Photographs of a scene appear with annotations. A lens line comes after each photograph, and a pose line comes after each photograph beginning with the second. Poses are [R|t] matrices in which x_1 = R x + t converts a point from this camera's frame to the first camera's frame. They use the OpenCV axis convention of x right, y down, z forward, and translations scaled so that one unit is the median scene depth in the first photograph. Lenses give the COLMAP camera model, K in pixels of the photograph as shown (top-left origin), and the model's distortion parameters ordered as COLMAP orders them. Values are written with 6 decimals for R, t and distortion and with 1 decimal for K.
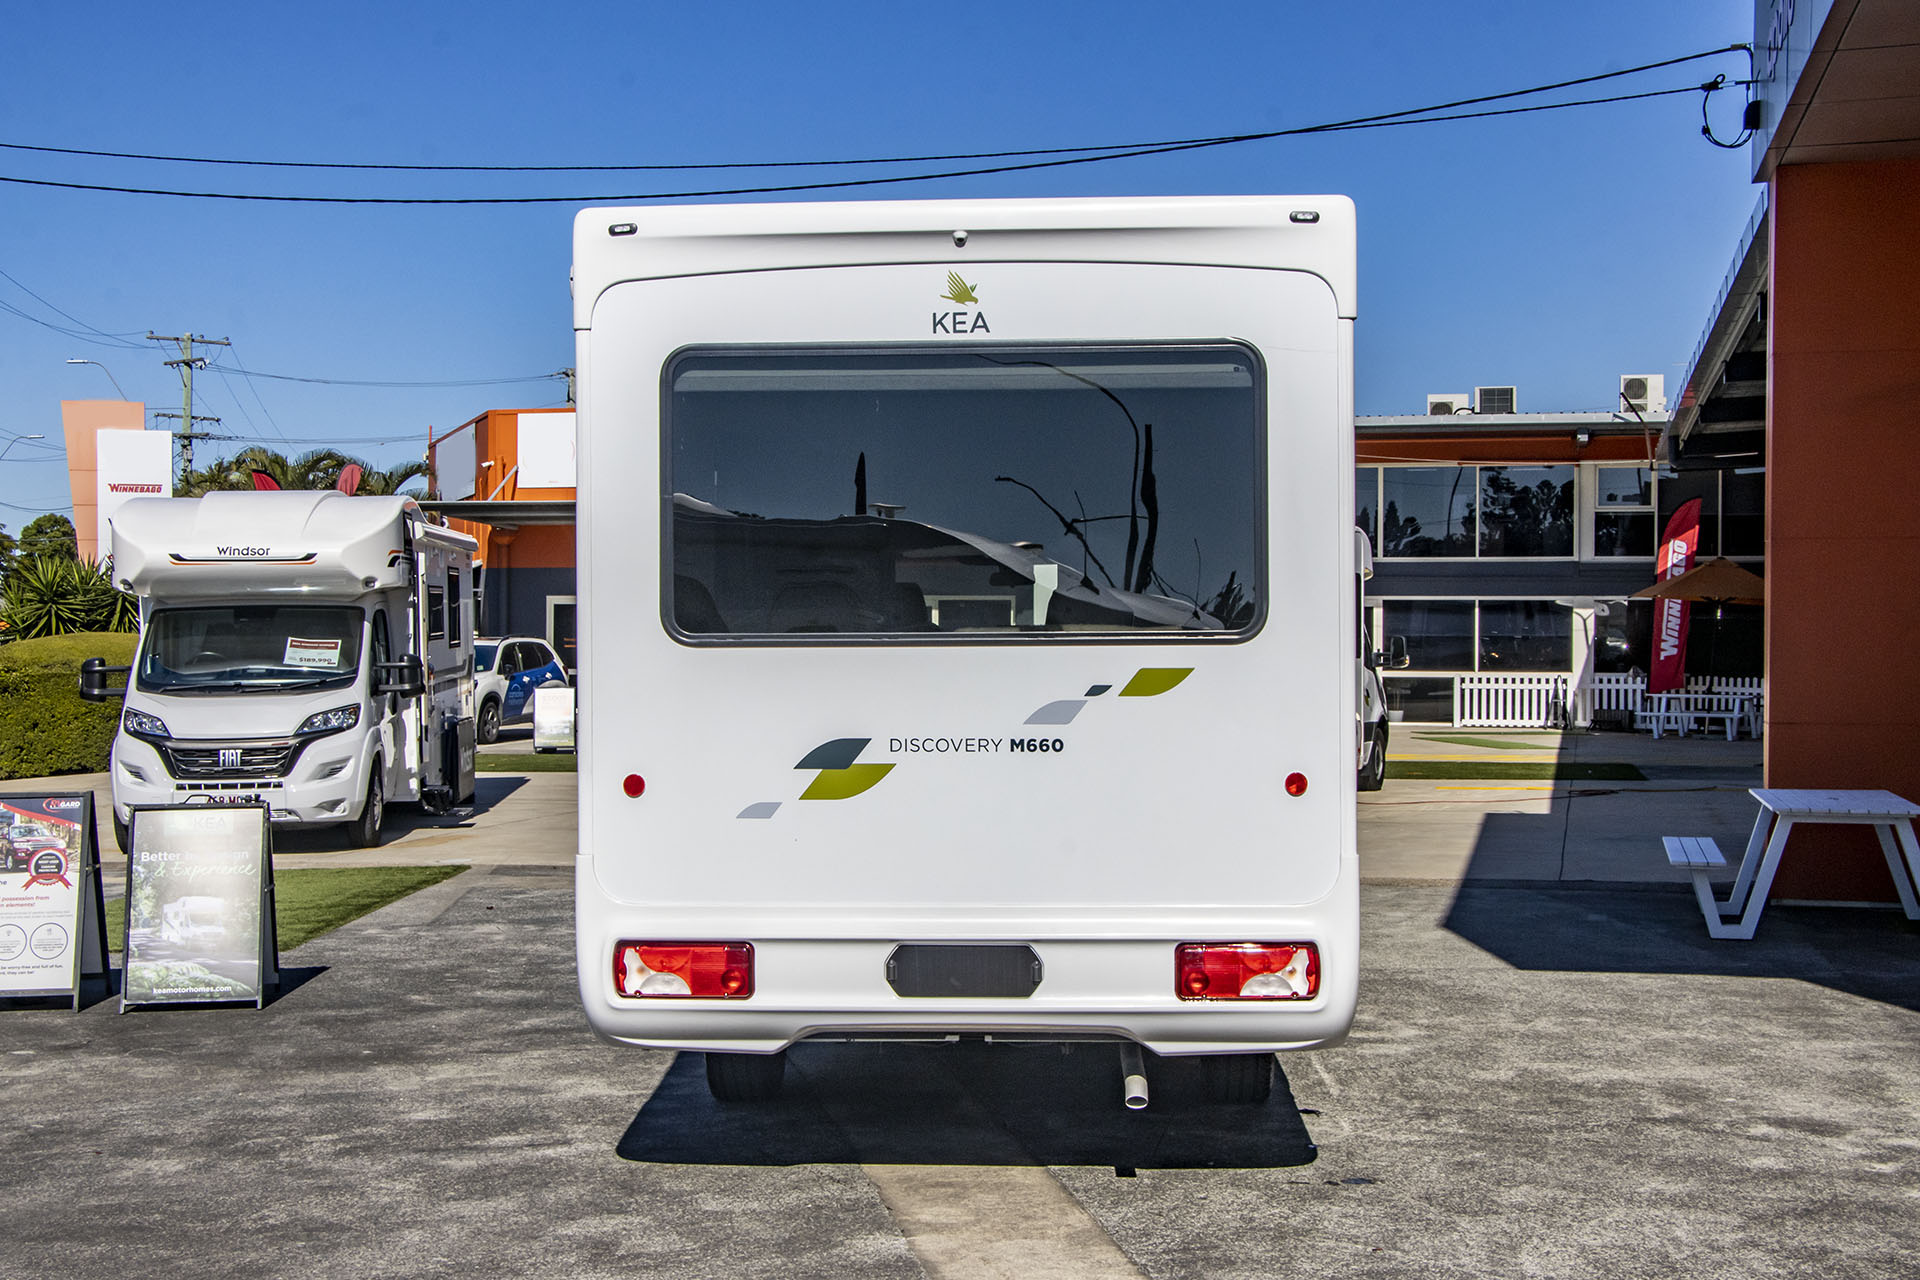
lens RADIAL K [[2419.3, 0, 960.0], [0, 2419.3, 640.0], [0, 0, 1]] dist [0.005839, 0.006539]
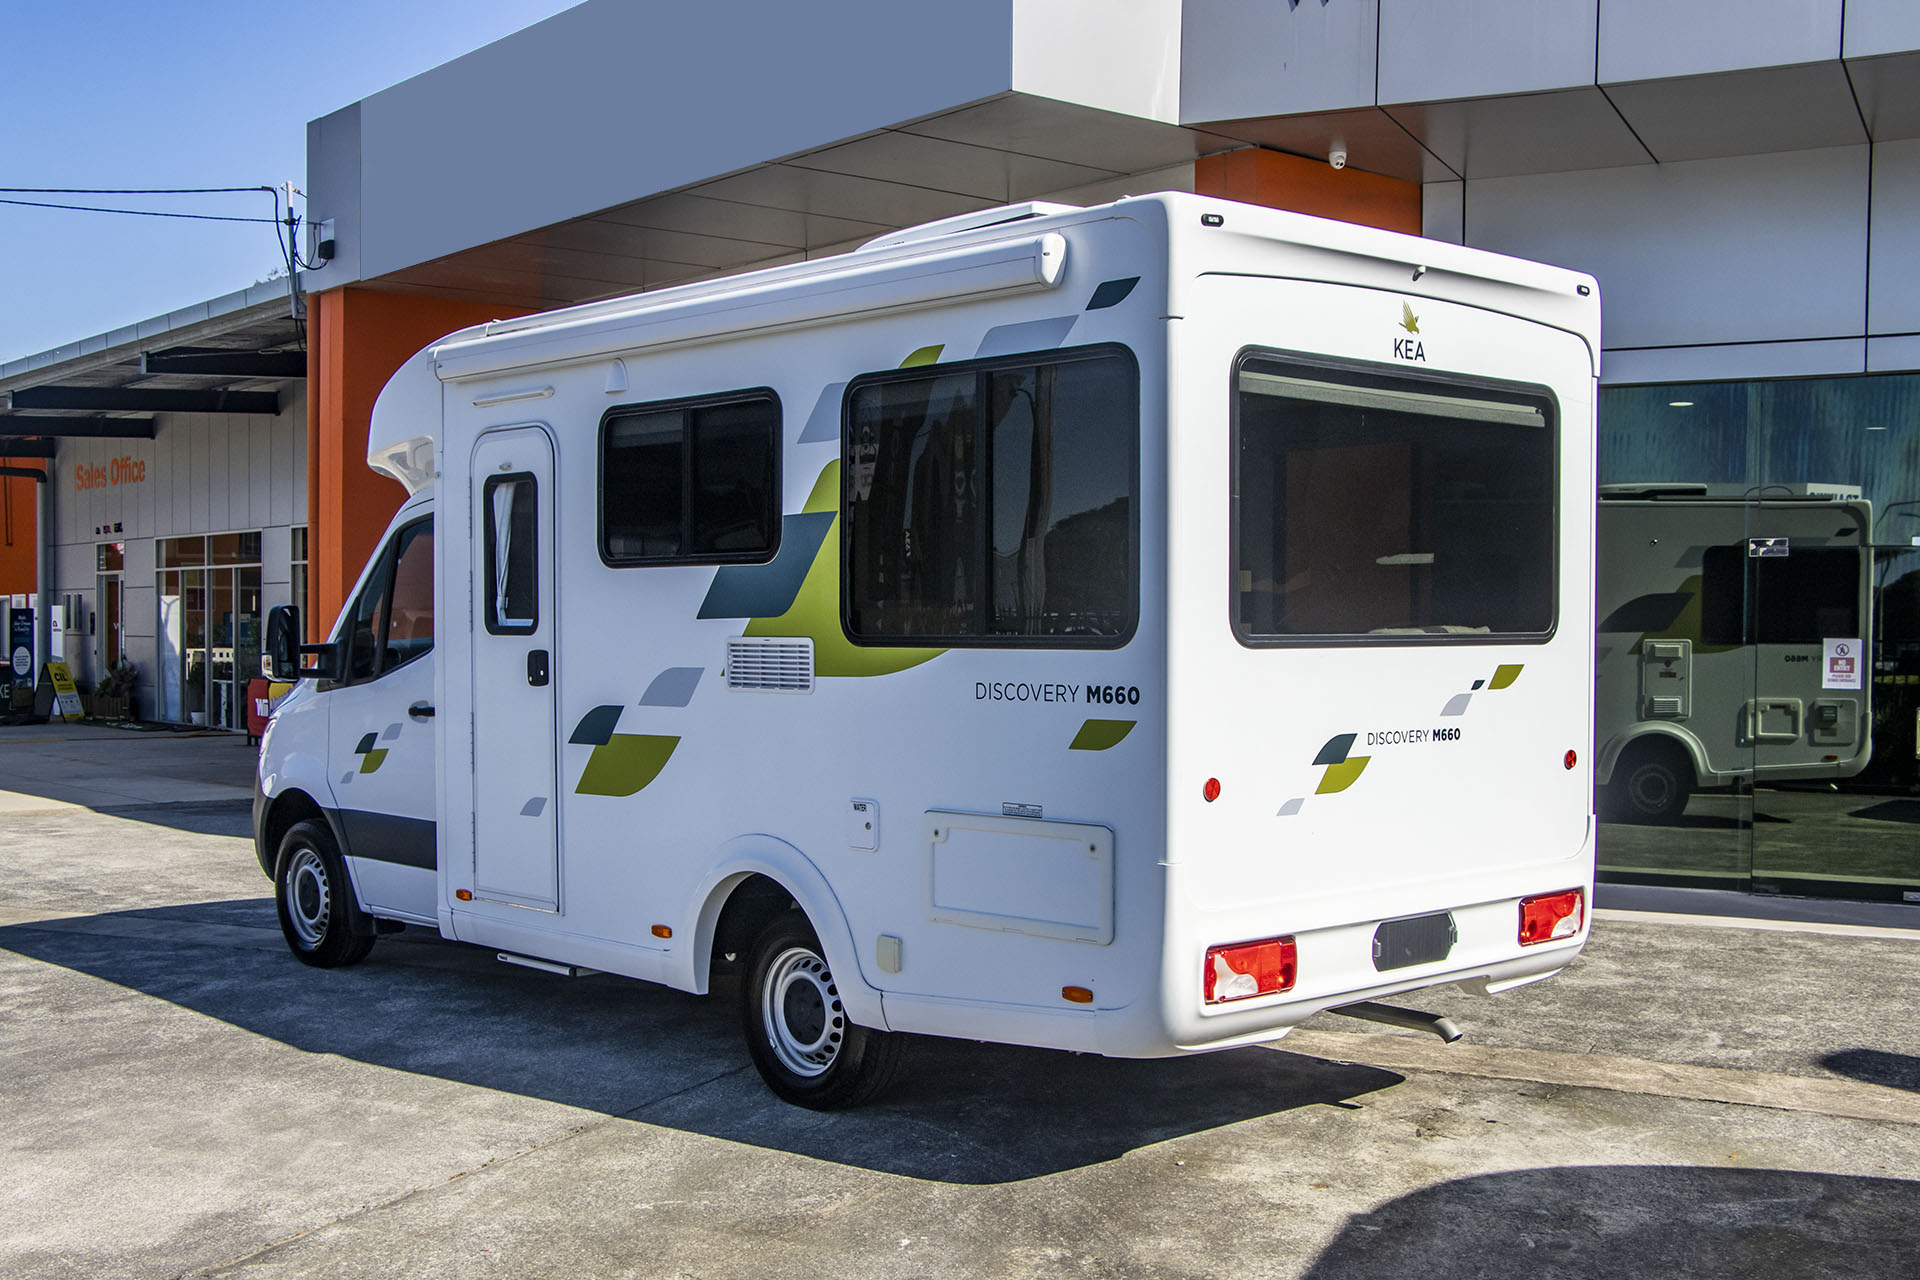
lens RADIAL K [[2145.3, 0, 964.9], [0, 2145.3, 666.2], [0, 0, 1]] dist [-0.031438, -0.014517]
pose [[0.694905, -0.011324, 0.719012, -0.834771], [-0.013171, 0.999508, 0.028471, -0.013462], [-0.718981, -0.029255, 0.694414, 0.470294]]
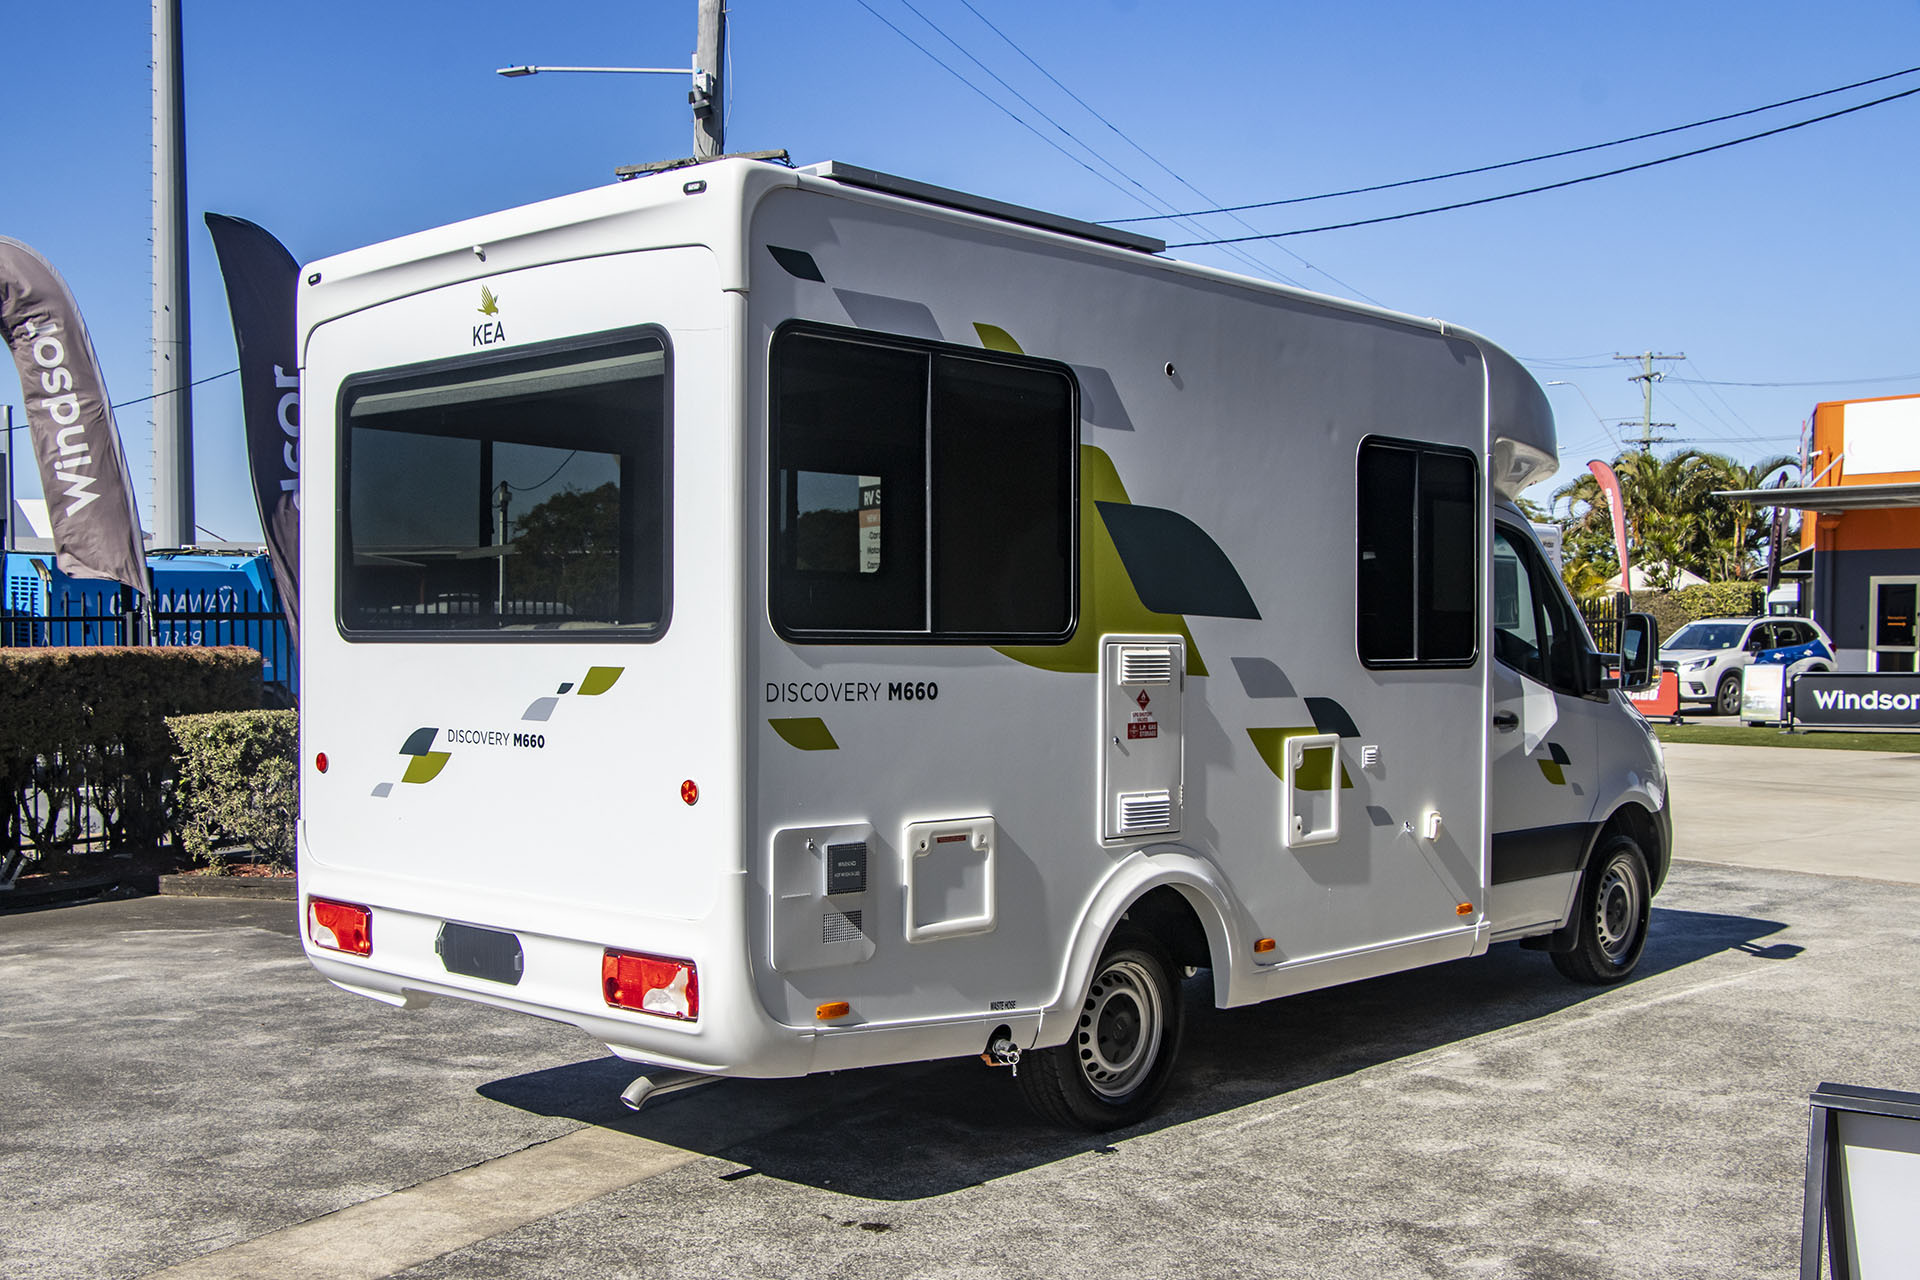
lens RADIAL K [[2059.1, 0, 960.0], [0, 2059.1, 640.0], [0, 0, 1]] dist [-0.015497, -0.001840]
pose [[0.764978, 0.005570, -0.644032, 0.728922], [0.001967, 0.999938, 0.010984, -0.008190], [0.644053, -0.009669, 0.764920, 0.450904]]
